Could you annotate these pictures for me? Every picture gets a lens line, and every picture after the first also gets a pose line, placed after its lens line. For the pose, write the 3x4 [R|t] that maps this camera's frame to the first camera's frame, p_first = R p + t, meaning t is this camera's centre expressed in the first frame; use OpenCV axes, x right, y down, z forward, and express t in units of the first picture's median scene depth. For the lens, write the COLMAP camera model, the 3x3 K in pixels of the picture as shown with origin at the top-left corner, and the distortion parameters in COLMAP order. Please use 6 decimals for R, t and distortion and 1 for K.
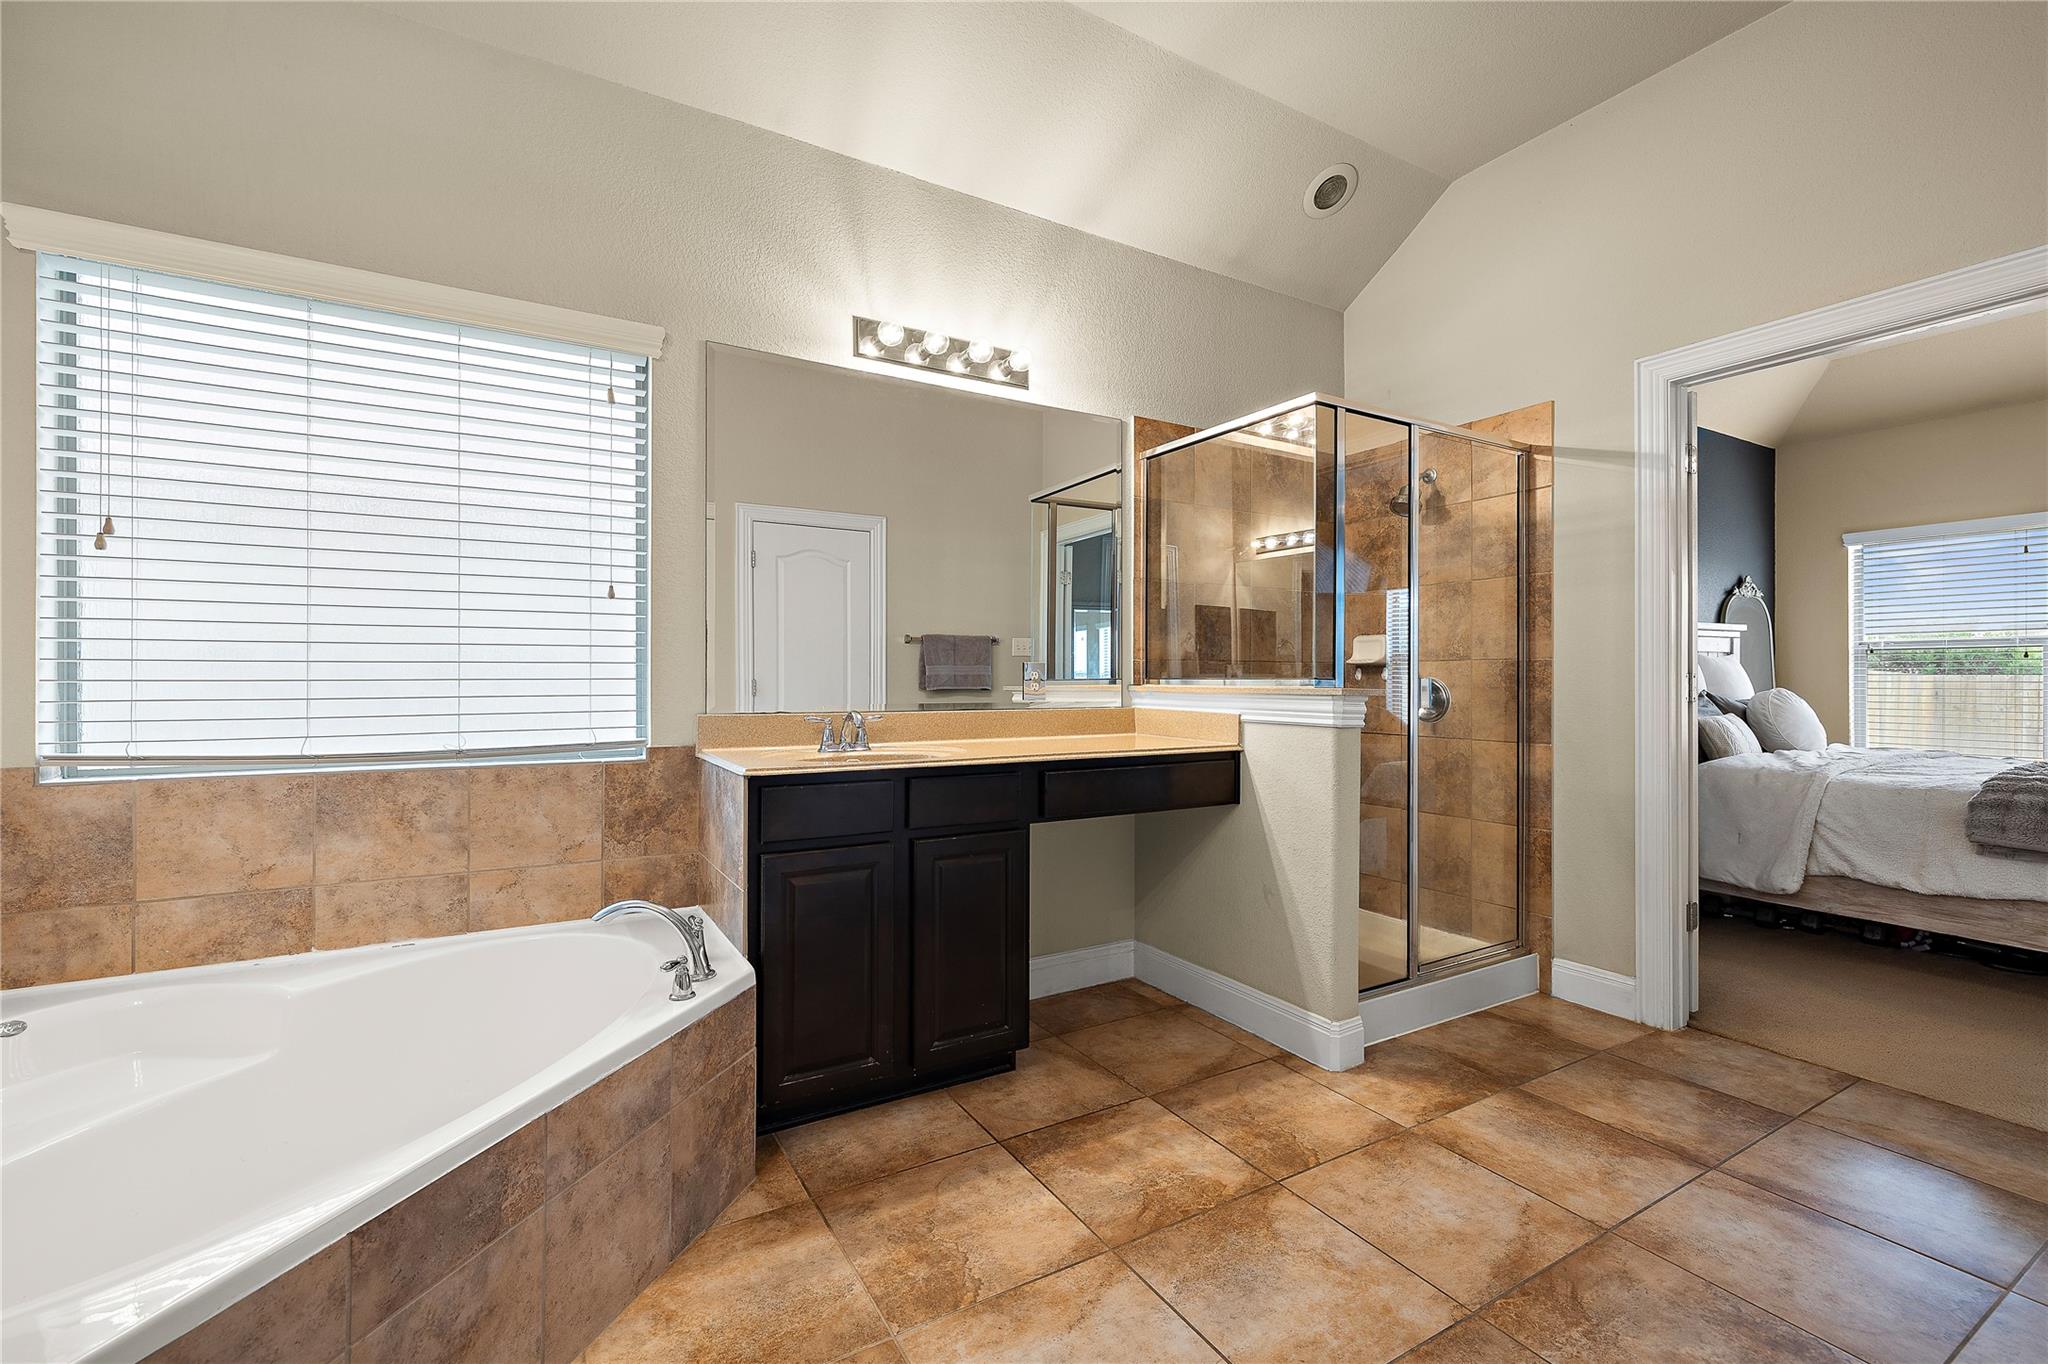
lens RADIAL K [[861.8, 0, 1023.5], [0, 861.8, 688.1], [0, 0, 1]] dist [0.001785, 0.000487]
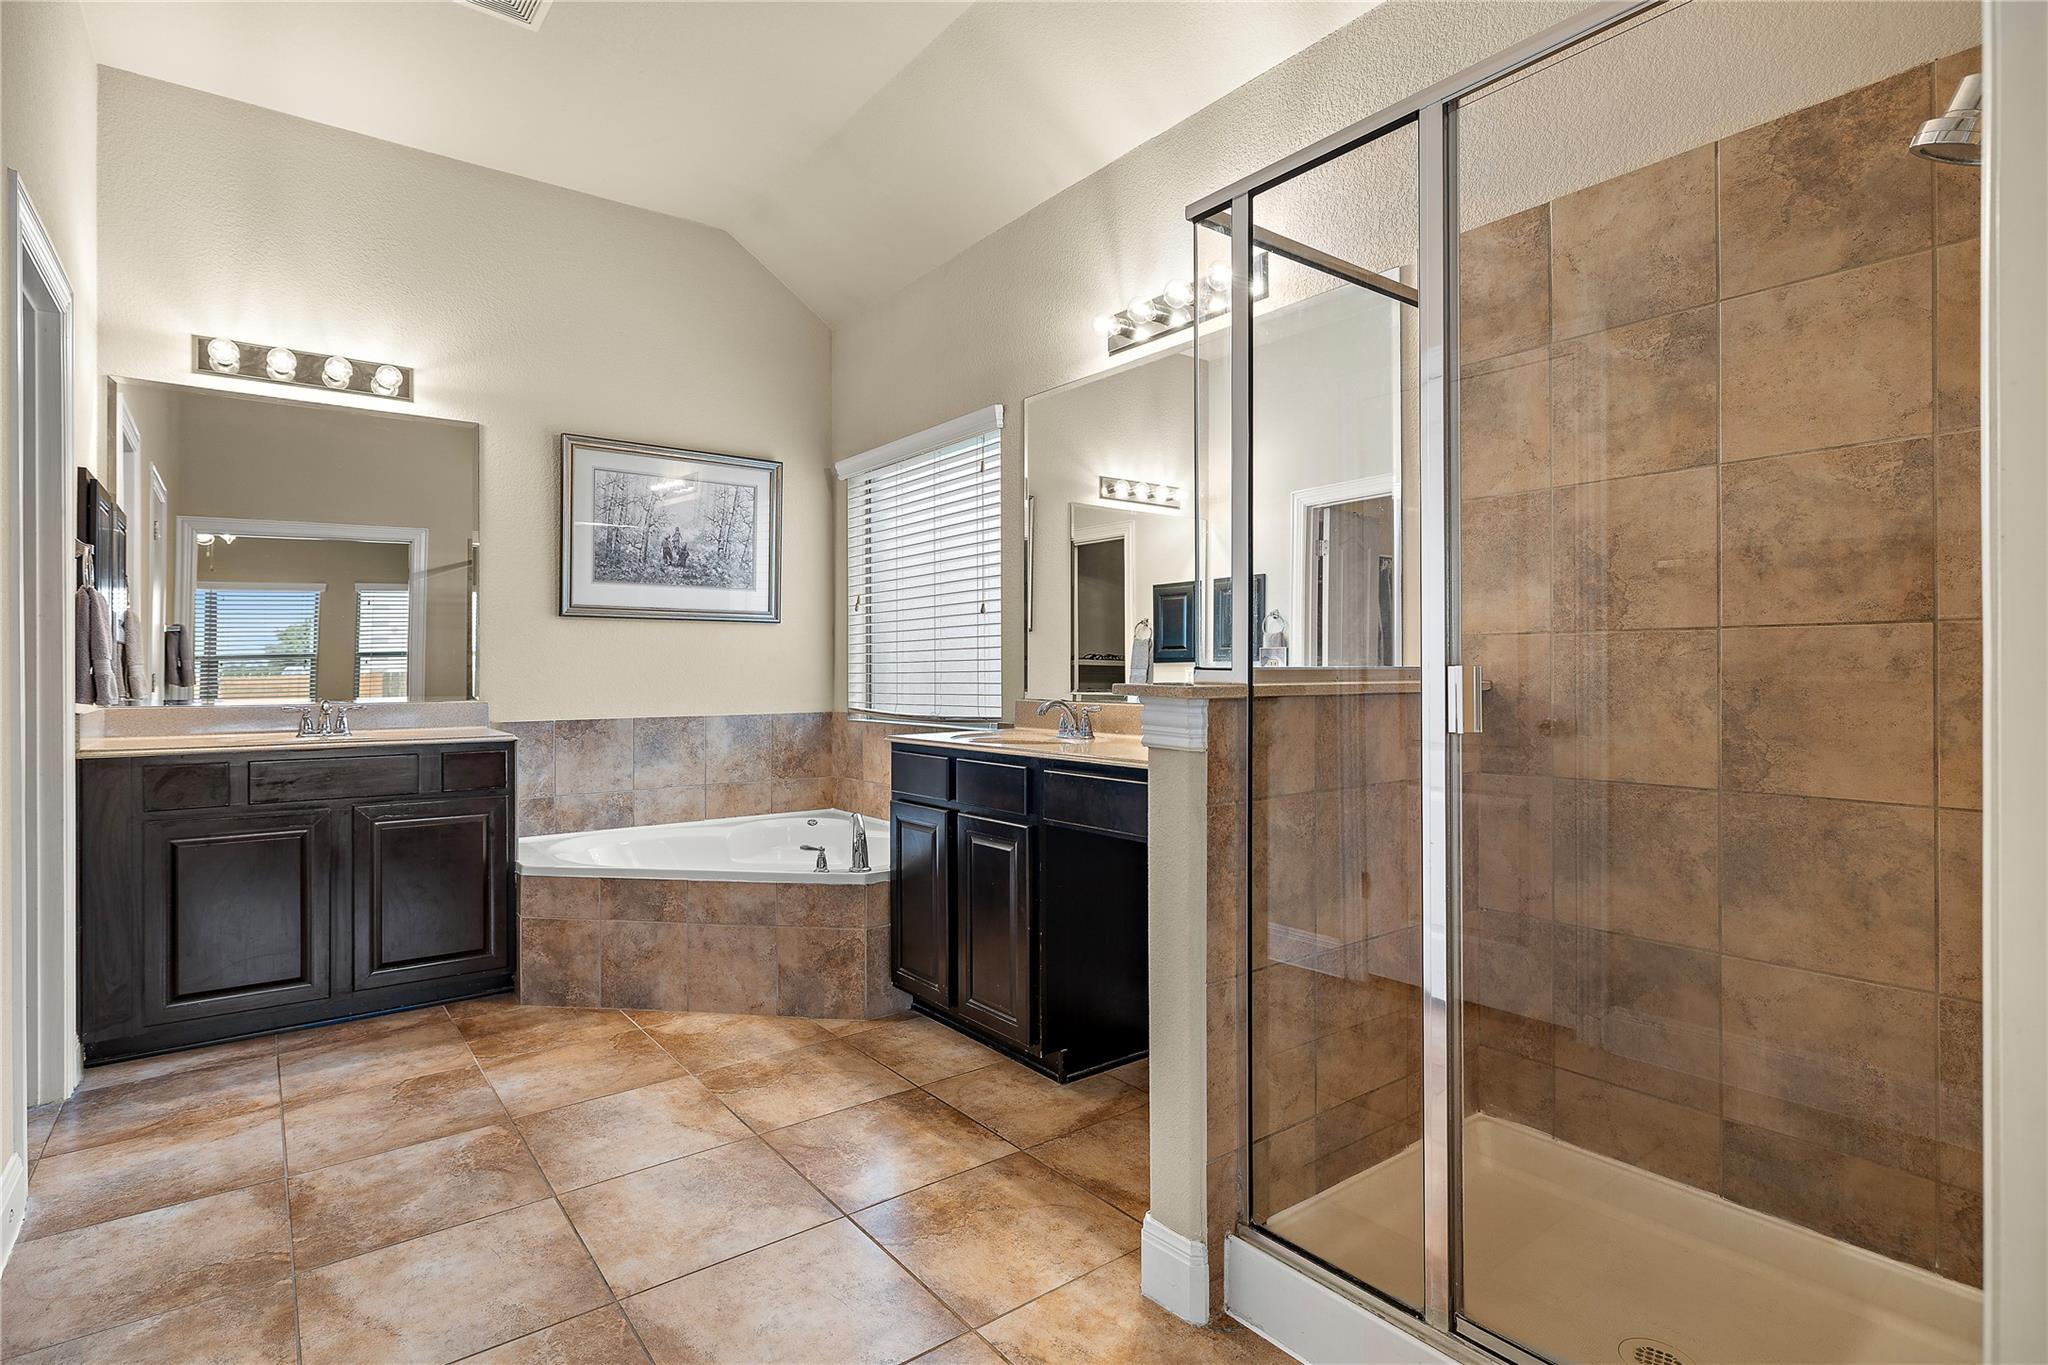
lens RADIAL K [[1027.8, 0, 1035.1], [0, 1027.8, 681.5], [0, 0, 1]] dist [0.000546, 0.000249]
pose [[0.121606, 0.005761, -0.992562, 1.409797], [-0.003632, 0.999979, 0.005359, -0.004915], [0.992572, 0.002954, 0.121624, 1.067082]]
